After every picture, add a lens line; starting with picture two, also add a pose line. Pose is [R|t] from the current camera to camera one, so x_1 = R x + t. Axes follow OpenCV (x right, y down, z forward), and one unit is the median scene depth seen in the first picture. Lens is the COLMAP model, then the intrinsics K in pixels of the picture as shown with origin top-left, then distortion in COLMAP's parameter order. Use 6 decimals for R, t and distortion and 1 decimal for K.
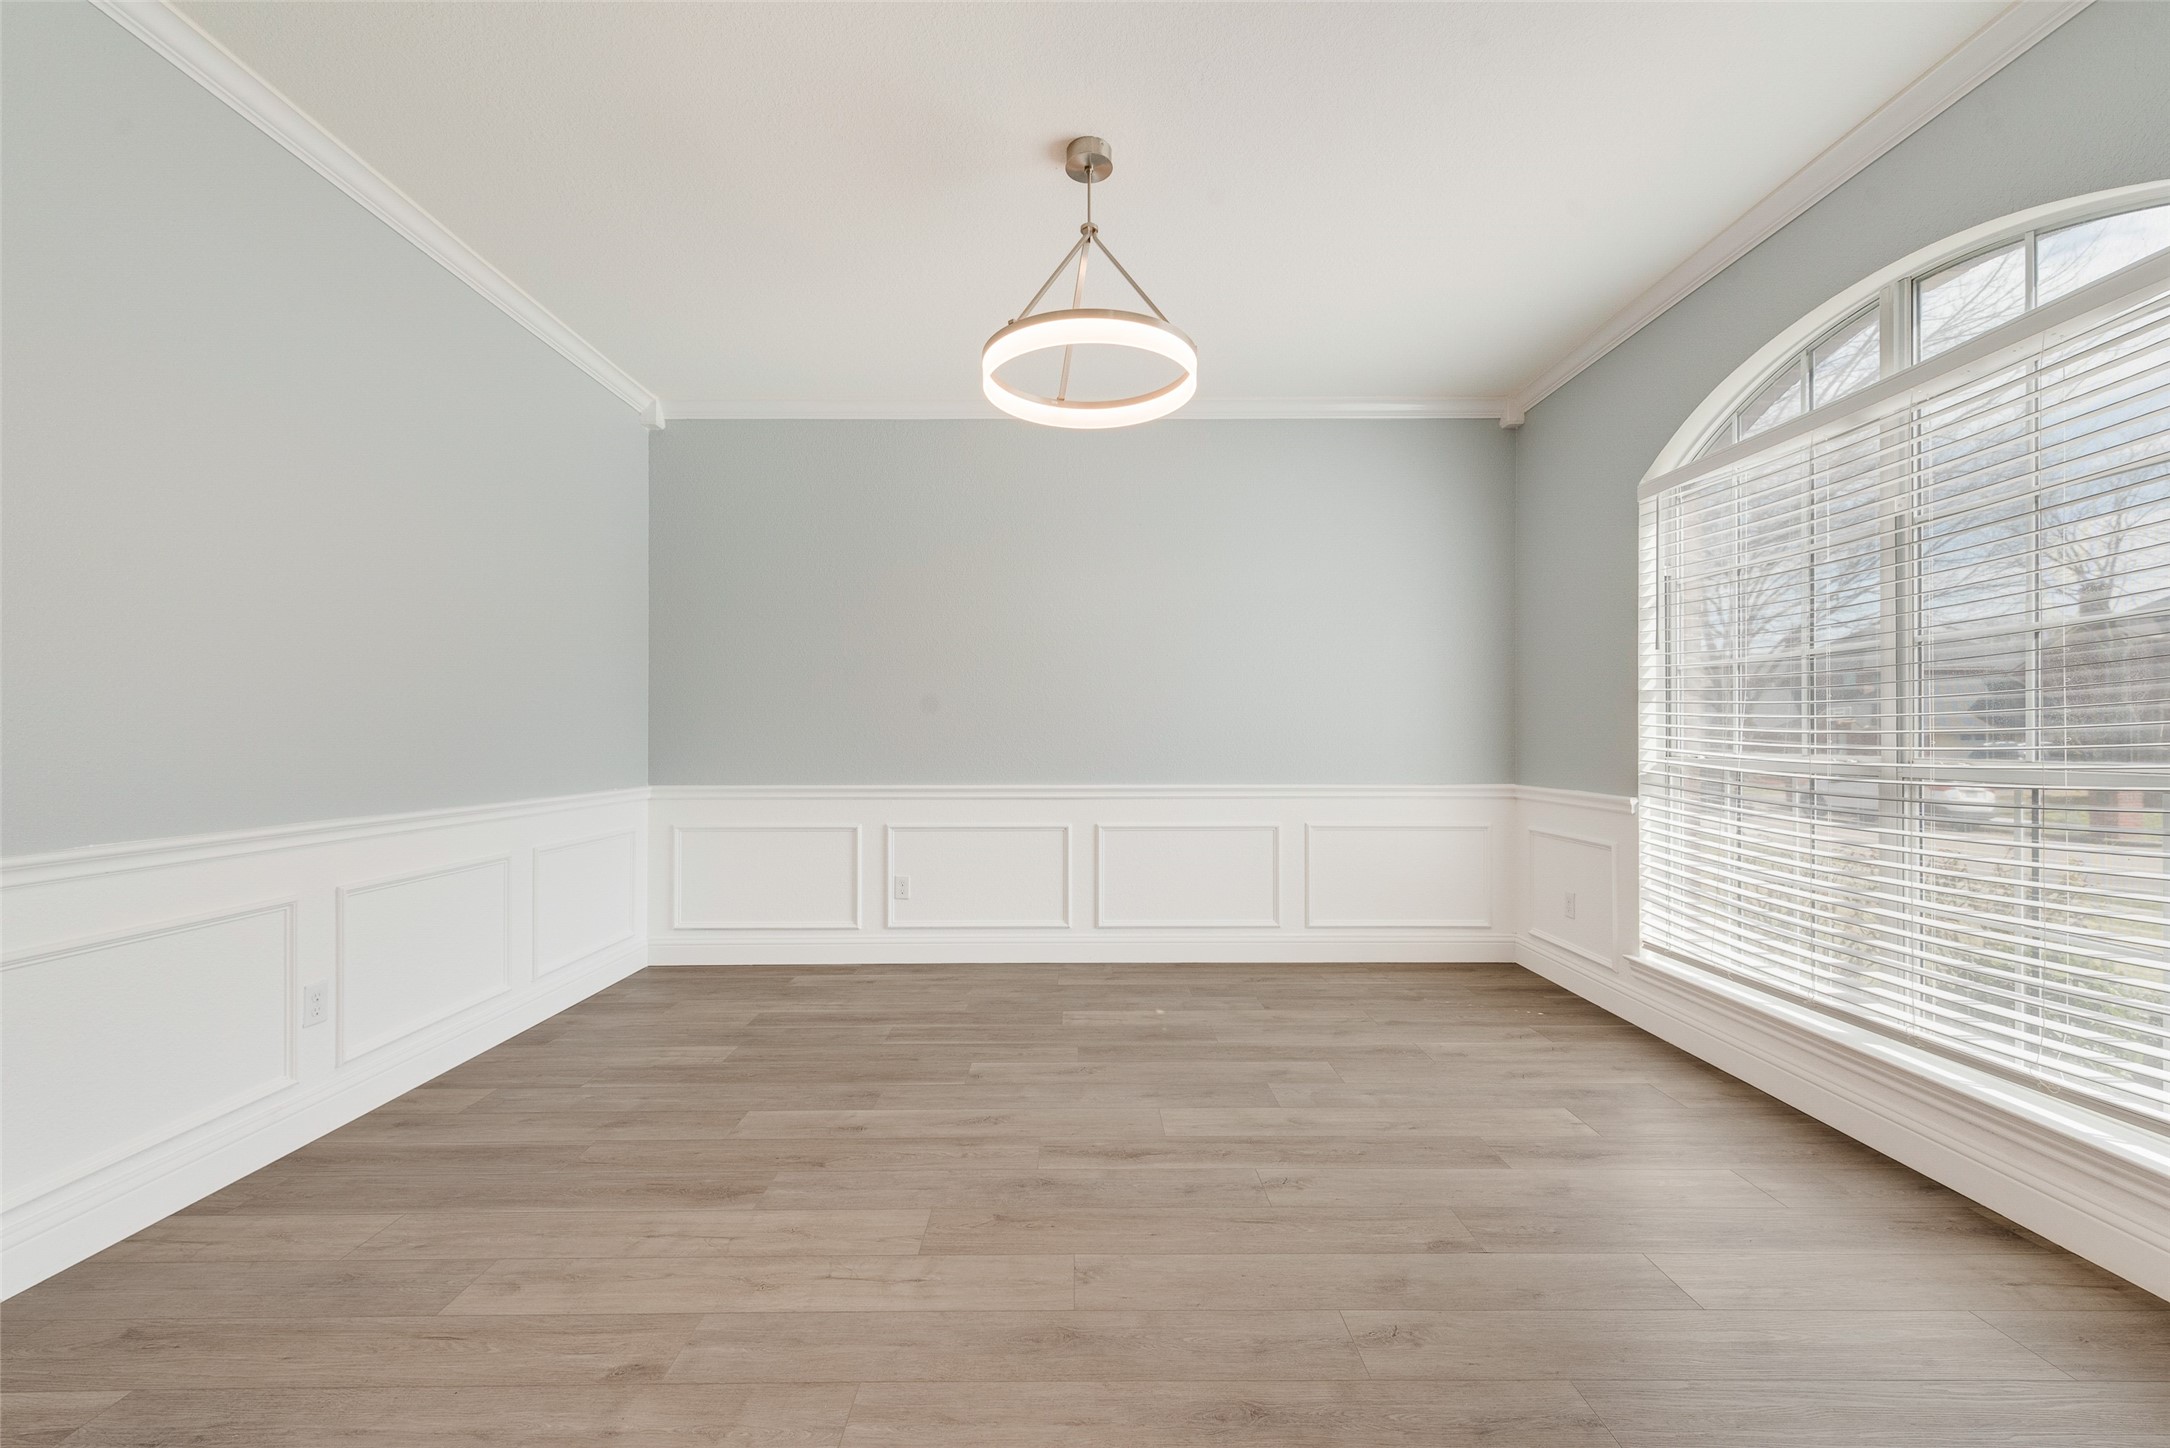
lens RADIAL K [[853.8, 0, 1084.2], [0, 853.8, 734.7], [0, 0, 1]] dist [0.014031, -0.003139]
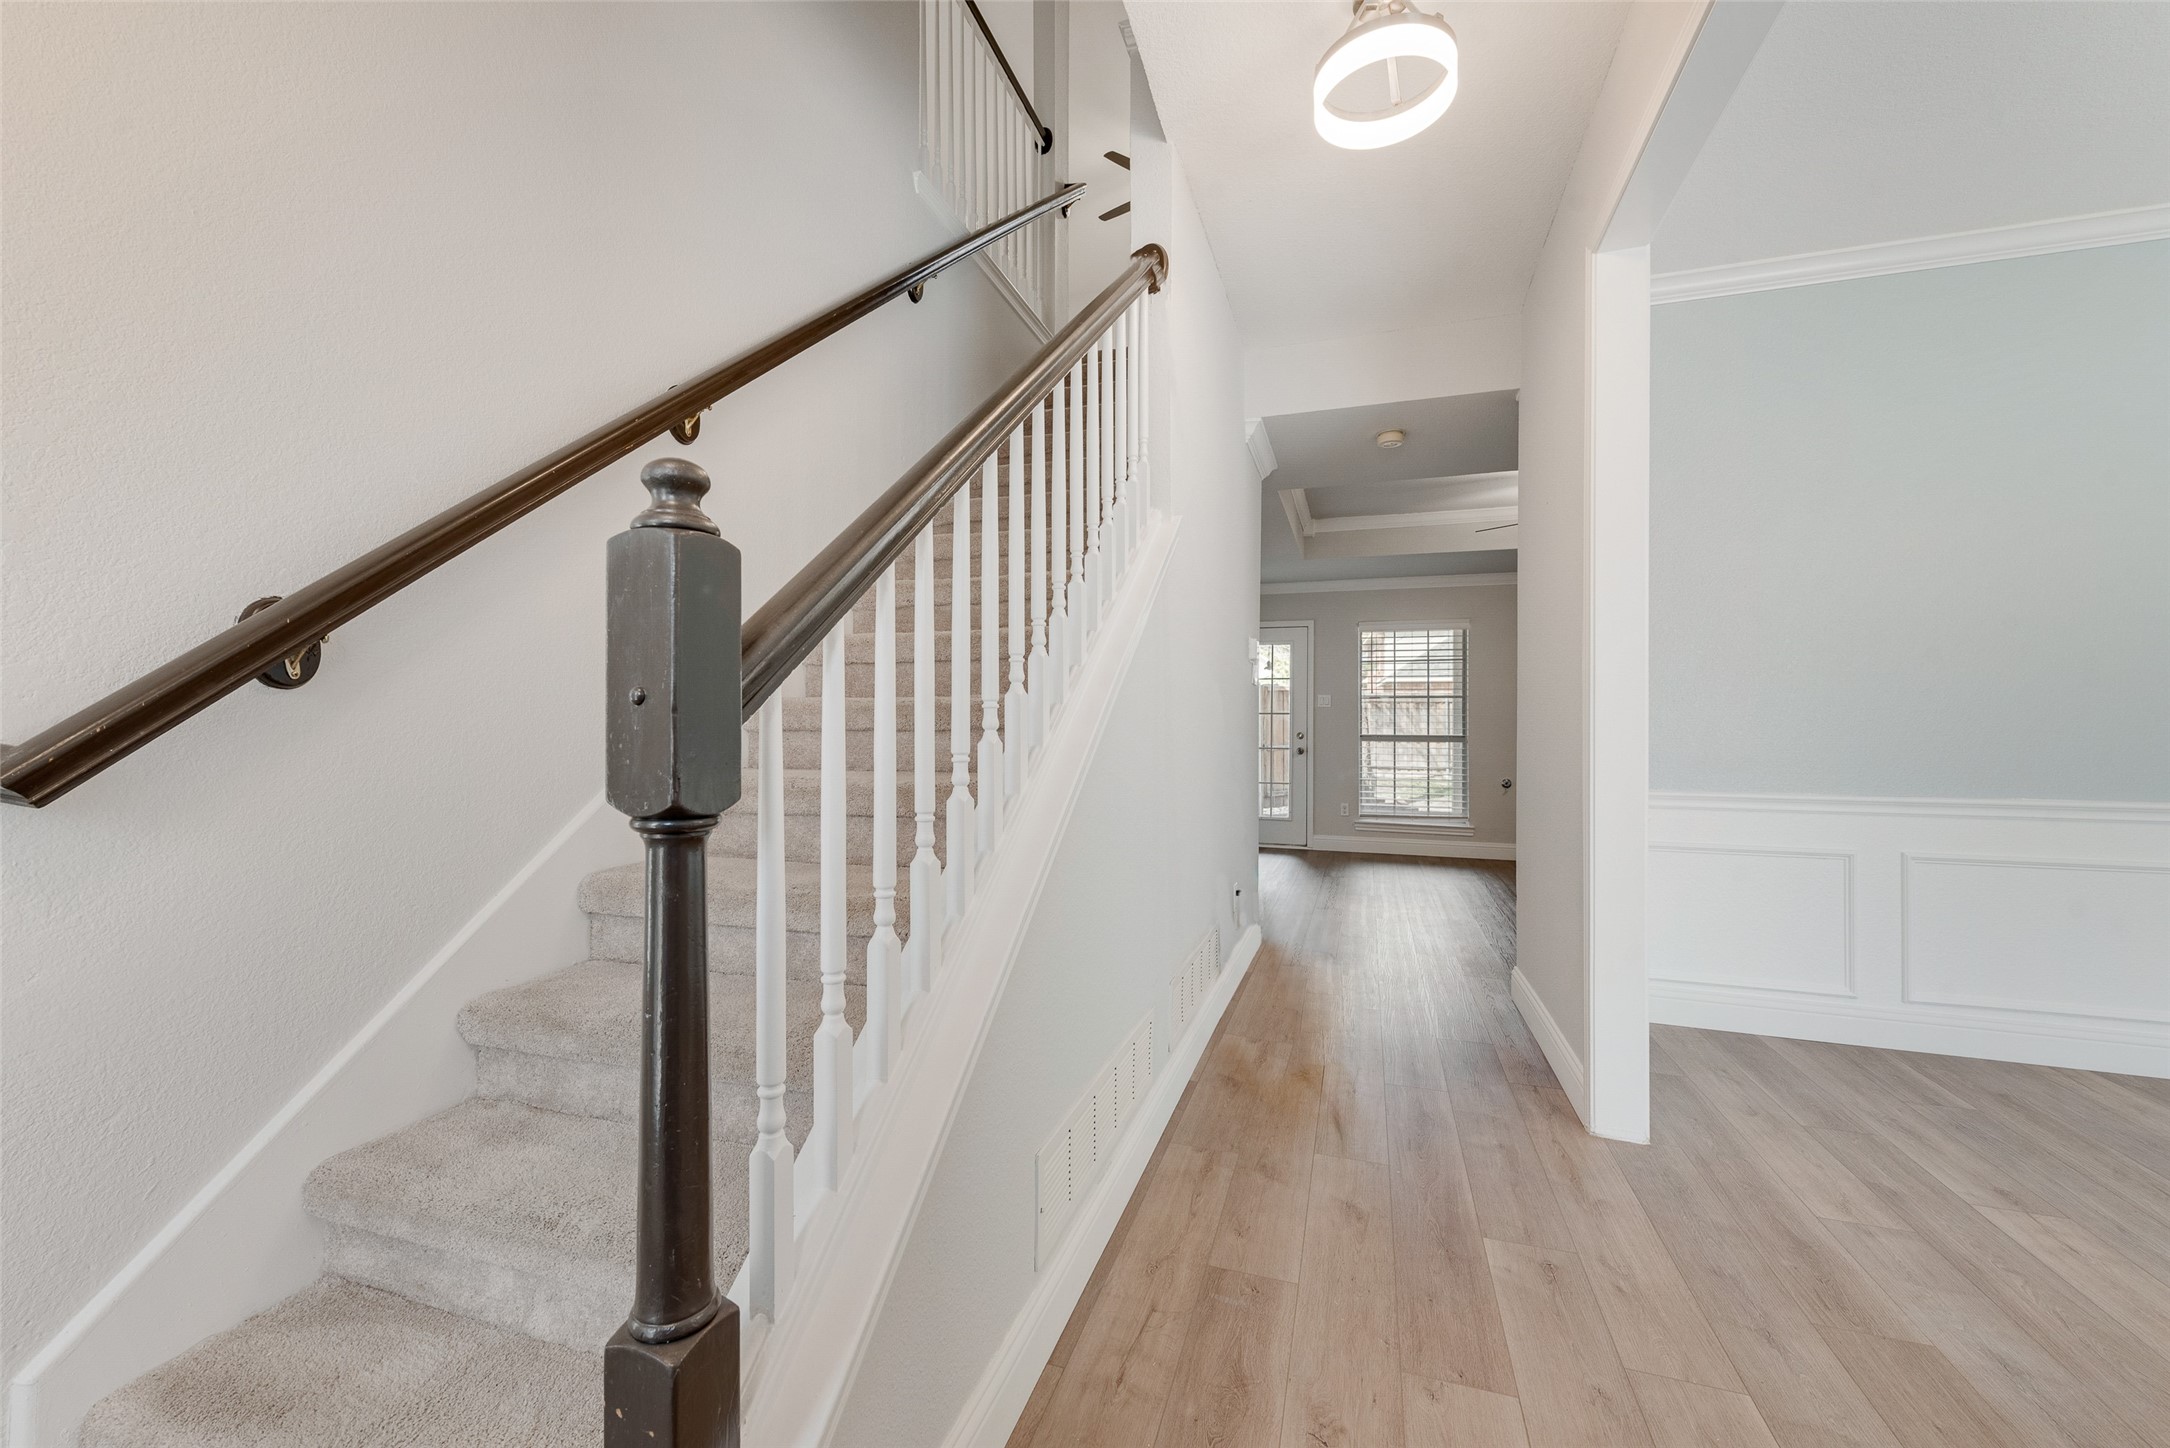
lens RADIAL K [[853.8, 0, 1069.9], [0, 853.8, 730.1], [0, 0, 1]] dist [0.014031, -0.003139]
pose [[-0.324085, 0.001164, -0.946027, 0.588500], [0.003819, 0.999993, -0.000078, -0.000945], [0.946020, -0.003638, -0.324087, -0.076123]]
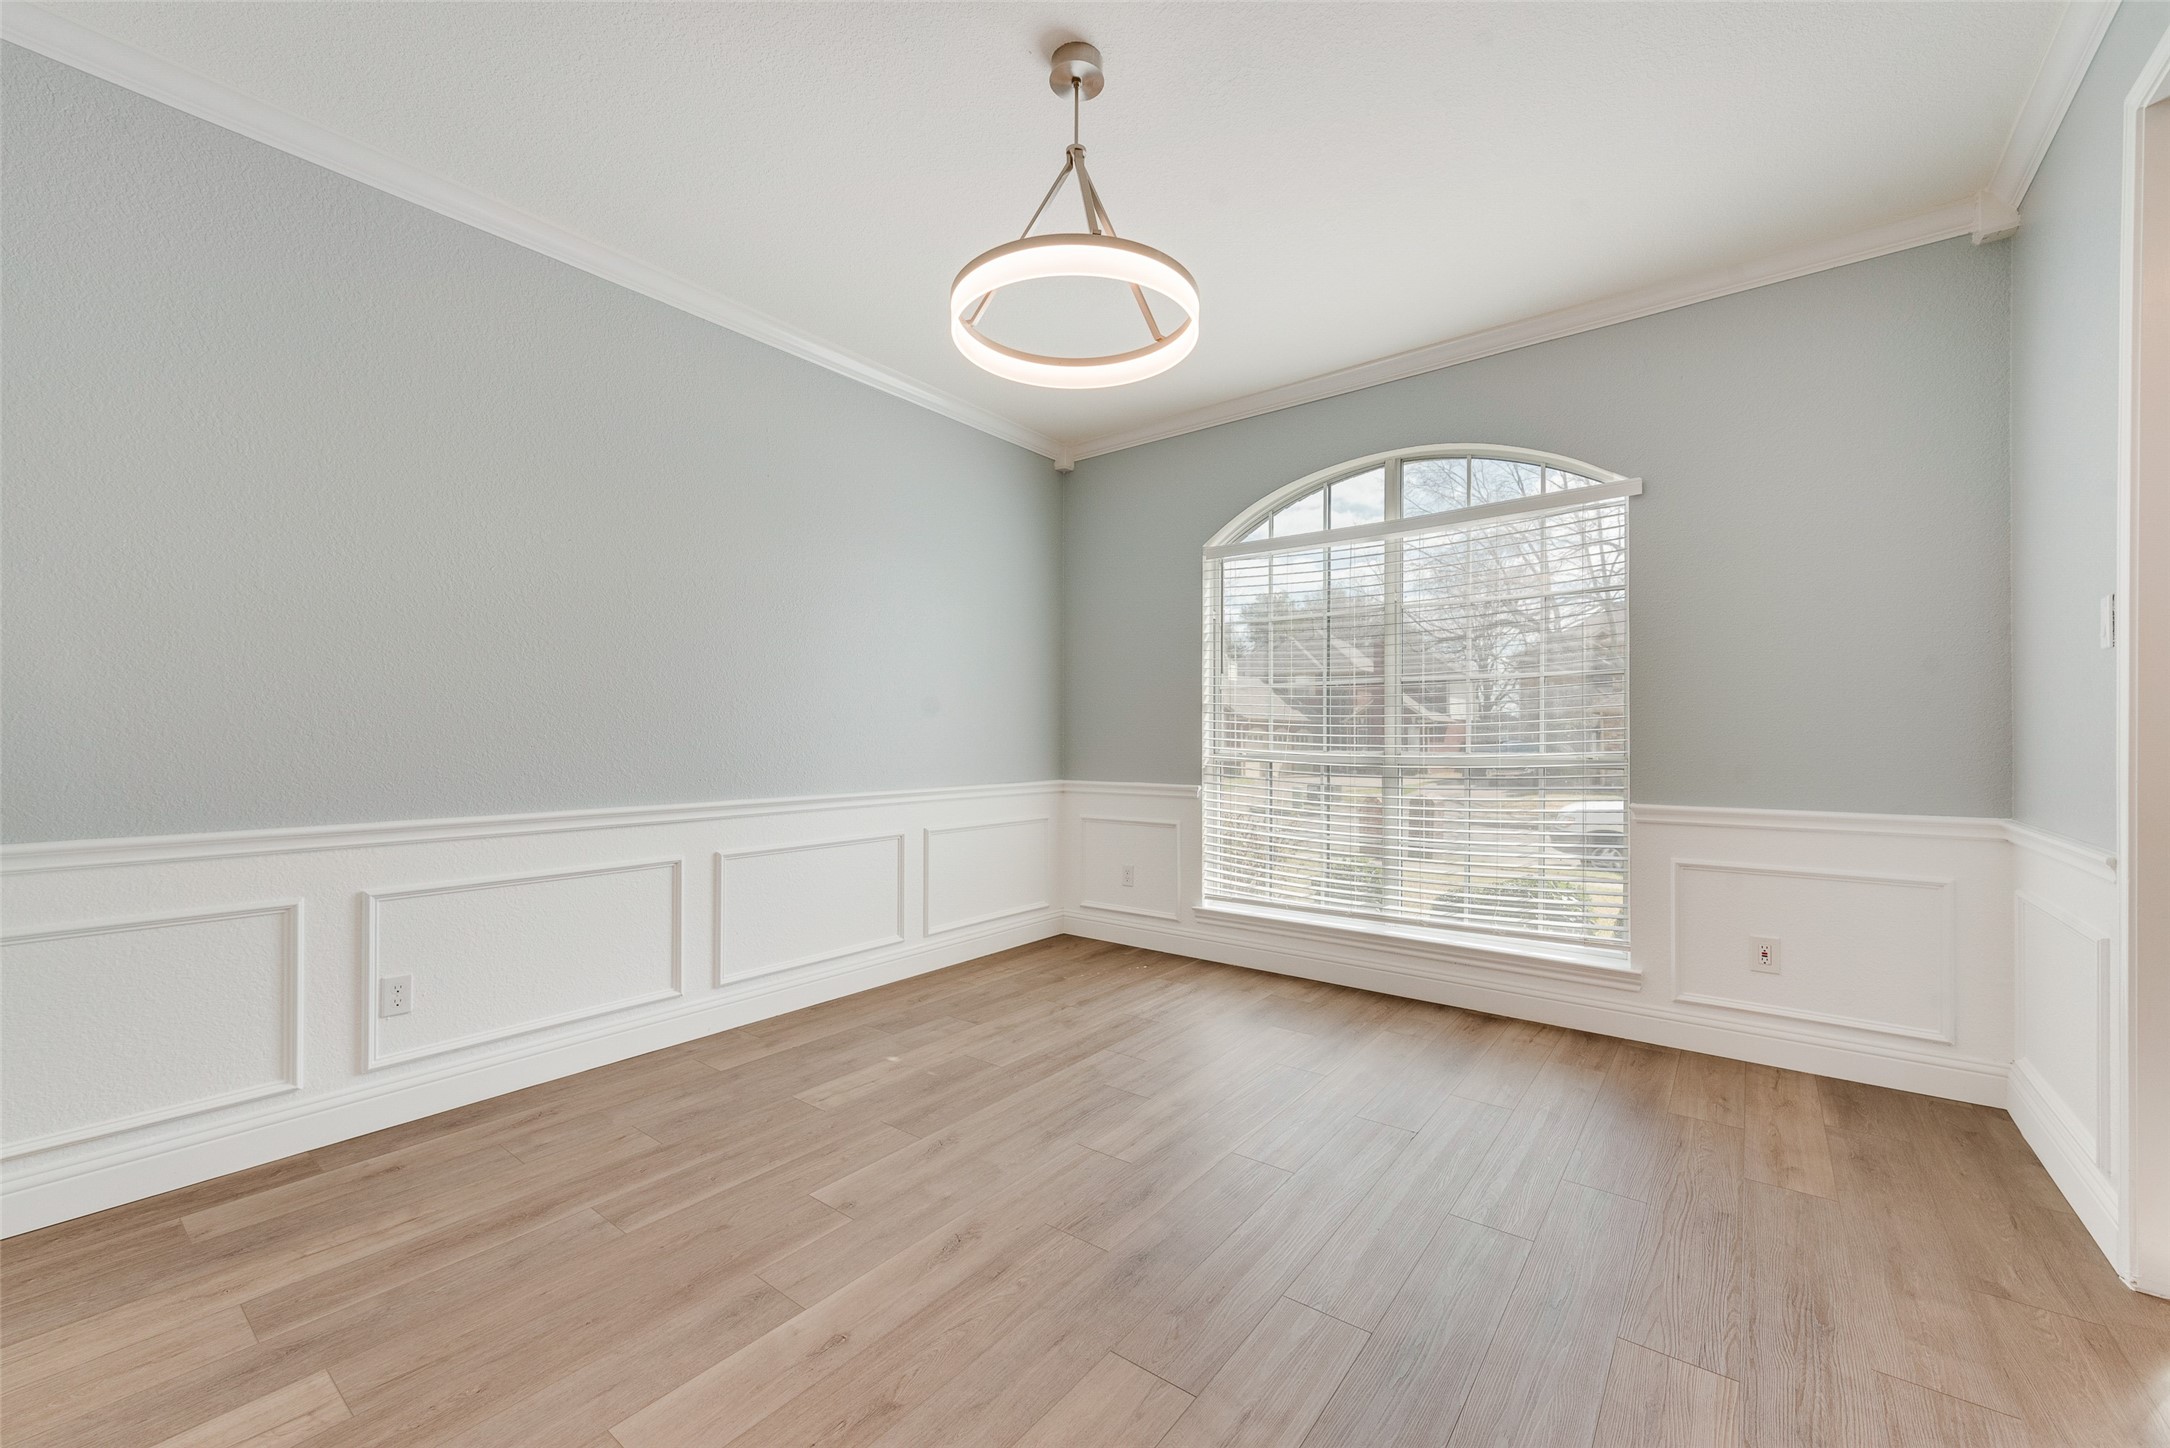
lens RADIAL K [[853.8, 0, 1086.3], [0, 853.8, 735.7], [0, 0, 1]] dist [0.014031, -0.003139]
pose [[0.620581, 0.001354, 0.784141, -0.586657], [-0.001757, 0.999998, -0.000335, -0.001700], [-0.784140, -0.001170, 0.620583, 0.394732]]
